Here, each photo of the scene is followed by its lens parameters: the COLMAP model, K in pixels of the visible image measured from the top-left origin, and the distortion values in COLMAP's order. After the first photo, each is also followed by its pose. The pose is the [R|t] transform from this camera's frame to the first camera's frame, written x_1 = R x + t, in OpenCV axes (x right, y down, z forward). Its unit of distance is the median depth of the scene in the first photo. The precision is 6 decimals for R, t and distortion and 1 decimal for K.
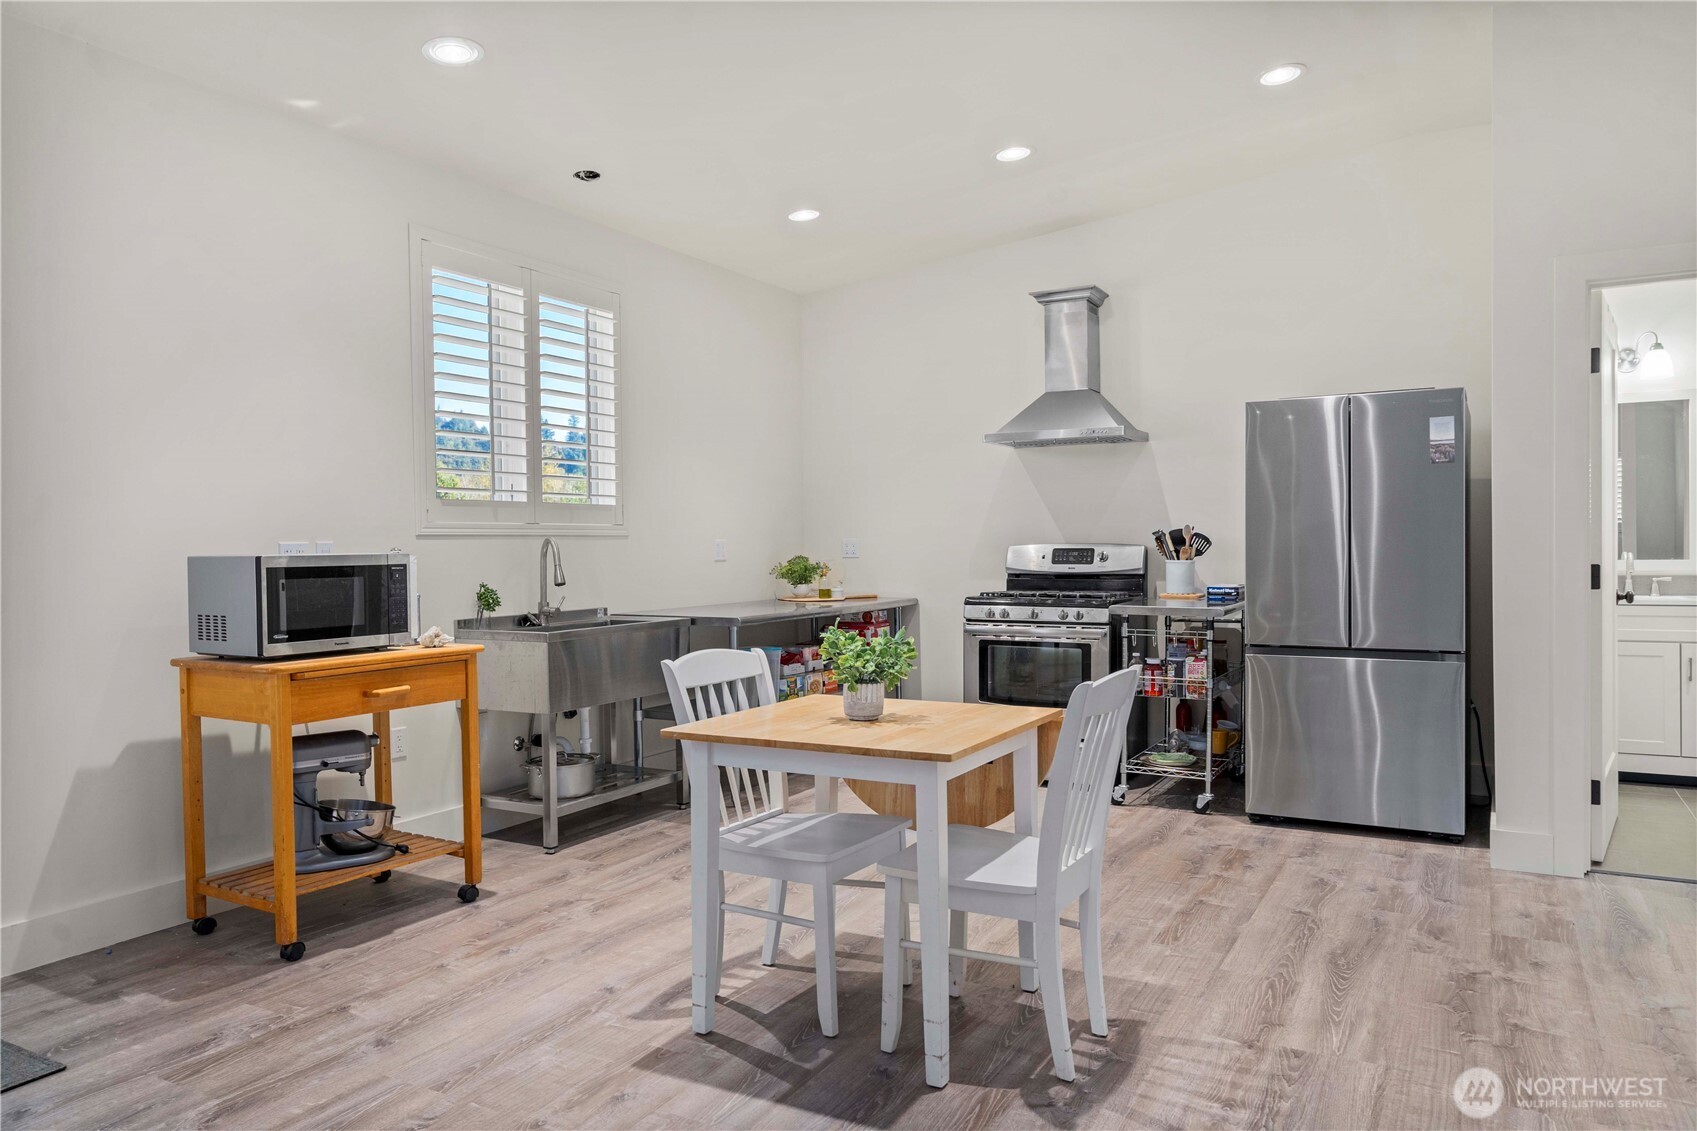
lens RADIAL K [[1163.0, 0, 848.5], [0, 1163.0, 565.5], [0, 0, 1]] dist [0.003767, -0.000610]
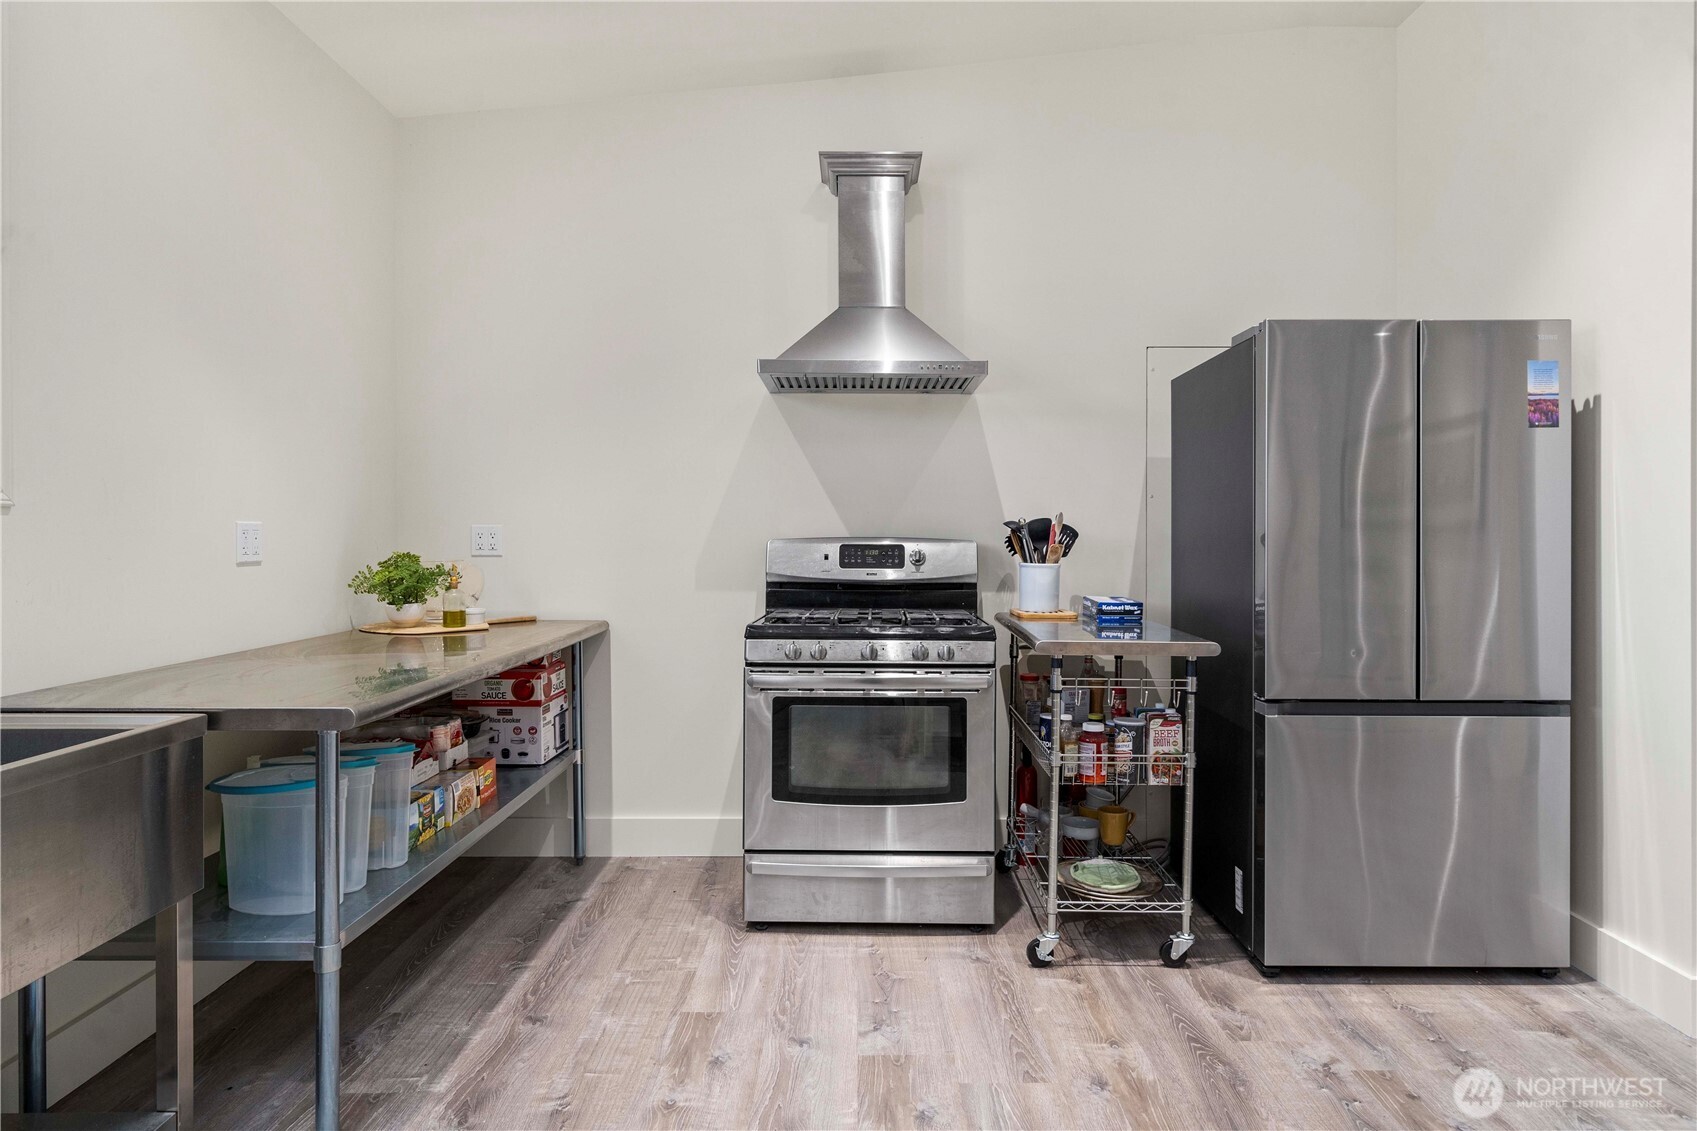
lens RADIAL K [[992.4, 0, 858.7], [0, 992.4, 534.7], [0, 0, 1]] dist [0.003889, 0.001052]
pose [[0.869225, 0.013578, 0.494230, -0.102653], [-0.003021, 0.999750, -0.022152, -0.008361], [-0.494407, 0.017762, 0.869049, 0.538762]]
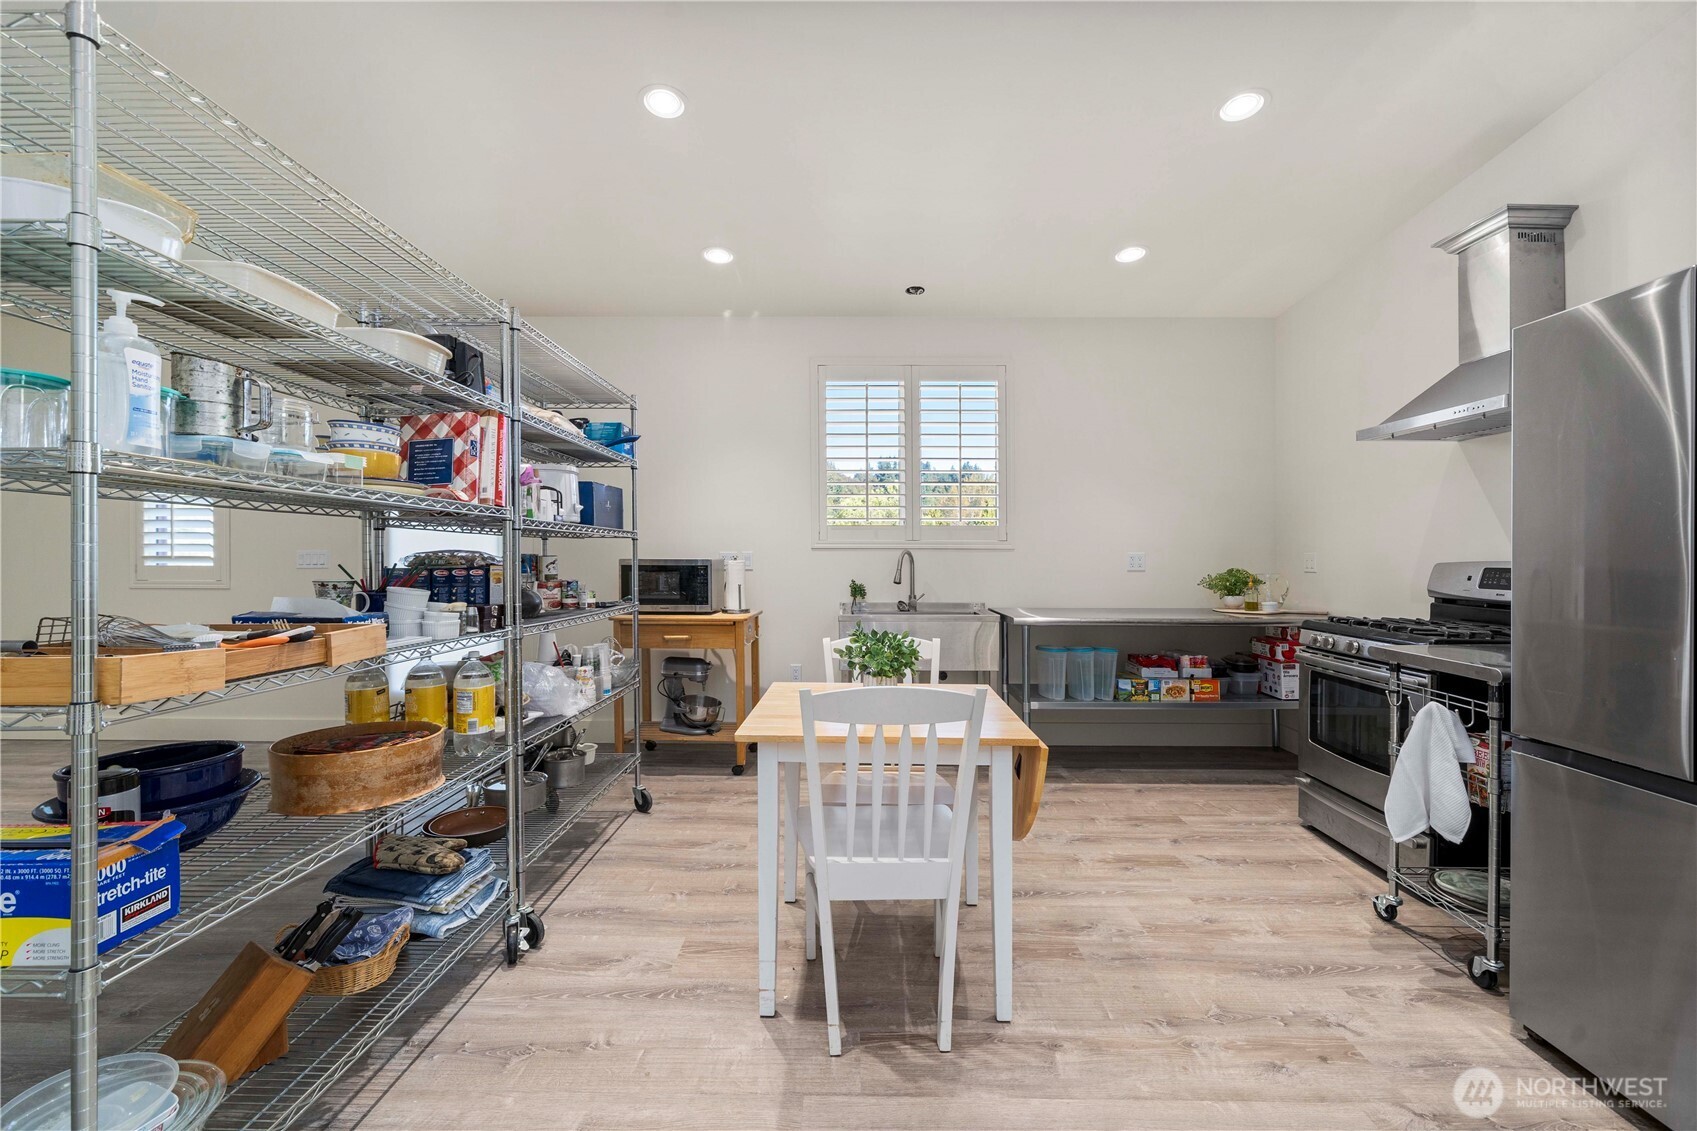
lens RADIAL K [[715.6, 0, 848.5], [0, 715.6, 565.5], [0, 0, 1]] dist [-0.001552, -0.000270]
pose [[0.481749, 0.022758, -0.876014, 0.418332], [-0.025318, 0.999607, 0.012046, -0.012018], [0.875944, 0.016376, 0.482136, 0.442663]]
